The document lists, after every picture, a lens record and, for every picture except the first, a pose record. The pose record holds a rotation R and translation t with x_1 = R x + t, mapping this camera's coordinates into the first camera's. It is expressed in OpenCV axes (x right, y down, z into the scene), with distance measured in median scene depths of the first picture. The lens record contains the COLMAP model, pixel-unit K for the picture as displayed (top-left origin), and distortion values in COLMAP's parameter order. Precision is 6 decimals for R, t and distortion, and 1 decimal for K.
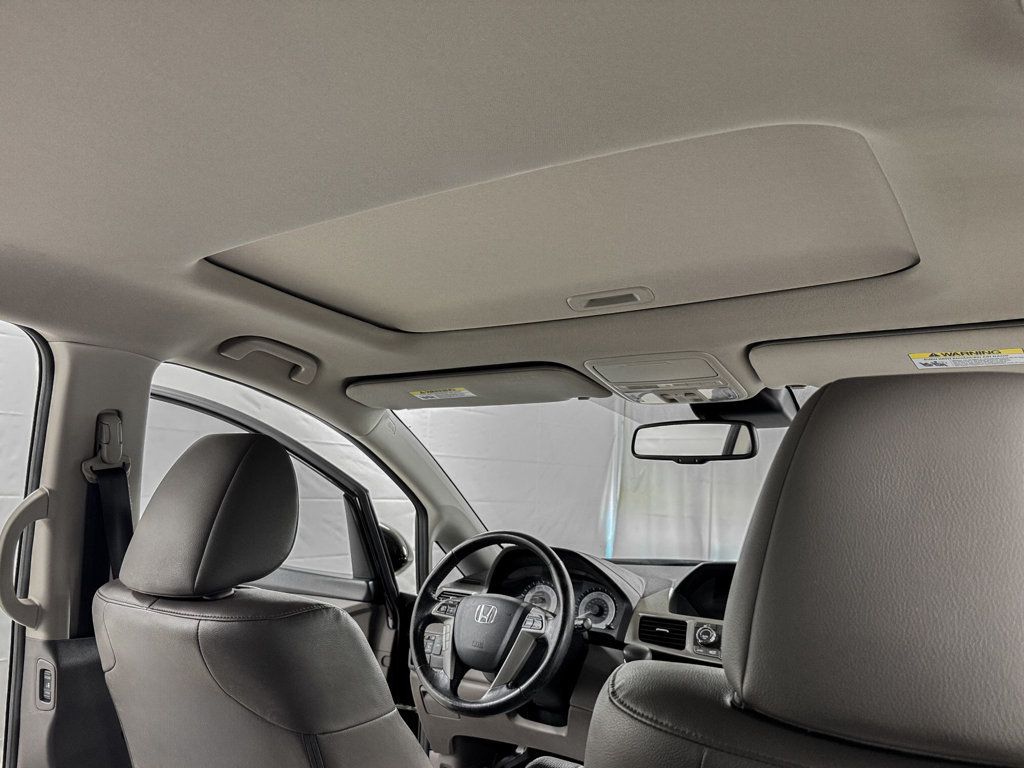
lens RADIAL K [[733.8, 0, 507.2], [0, 733.8, 379.7], [0, 0, 1]] dist [0.032279, -0.042540]
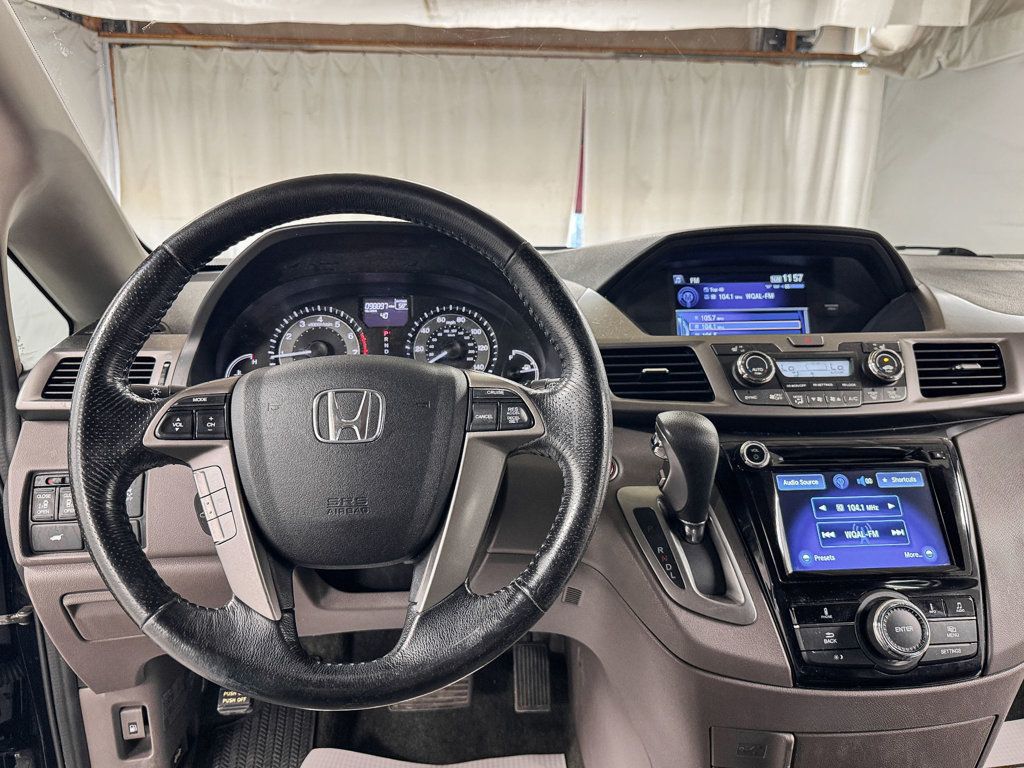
lens RADIAL K [[731.5, 0, 512.0], [0, 731.5, 384.0], [0, 0, 1]] dist [-0.000828, -0.002051]
pose [[0.772550, -0.185310, 0.607310, -0.147691], [-0.065708, 0.927997, 0.366749, 0.145556], [-0.631544, -0.323237, 0.704748, 0.602100]]
